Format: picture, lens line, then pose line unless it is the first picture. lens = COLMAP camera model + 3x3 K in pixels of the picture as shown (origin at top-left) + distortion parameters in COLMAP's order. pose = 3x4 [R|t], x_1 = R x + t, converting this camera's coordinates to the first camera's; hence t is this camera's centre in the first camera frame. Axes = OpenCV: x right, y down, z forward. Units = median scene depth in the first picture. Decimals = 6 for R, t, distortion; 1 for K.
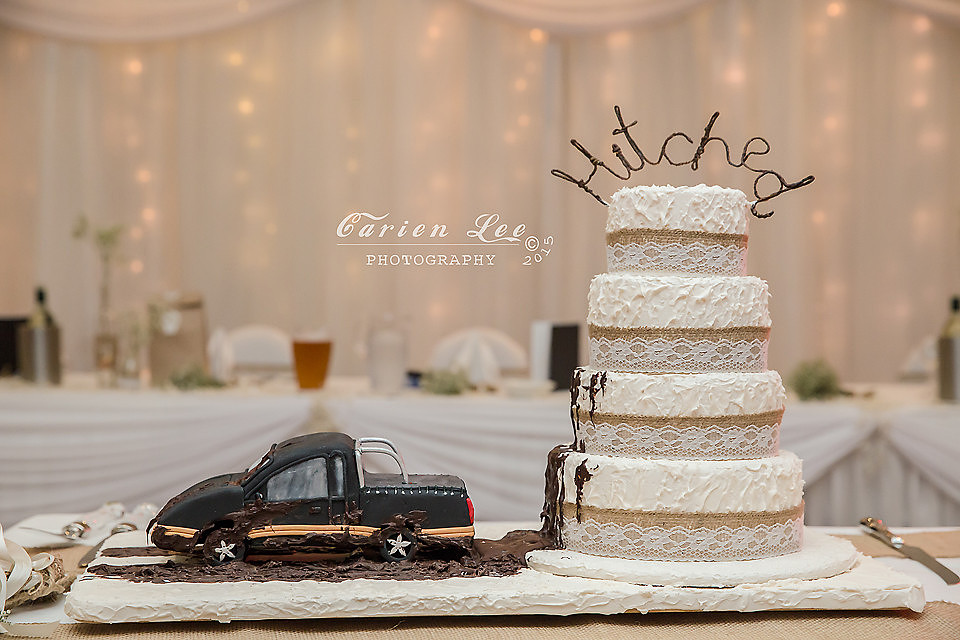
lens RADIAL K [[1746.5, 0, 480.1], [0, 1746.5, 315.3], [0, 0, 1]] dist [0.026954, 0.000000]
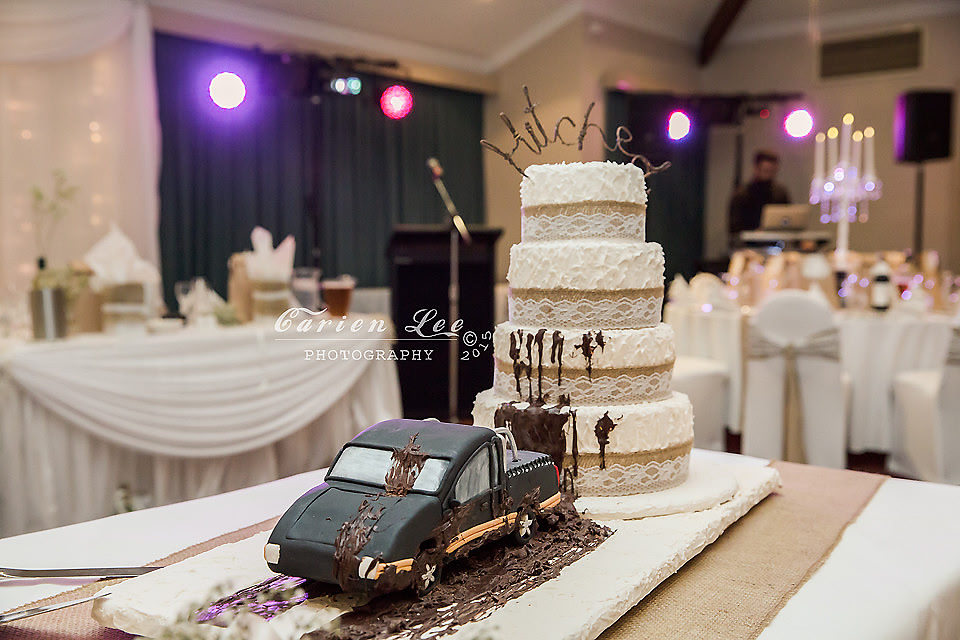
lens RADIAL K [[1115.5, 0, 479.9], [0, 1115.5, 327.1], [0, 0, 1]] dist [-0.093102, 0.000000]
pose [[0.544987, -0.064927, 0.835927, -0.556306], [0.019935, 0.997719, 0.064497, -0.016501], [-0.838208, -0.018486, 0.545038, 0.682038]]
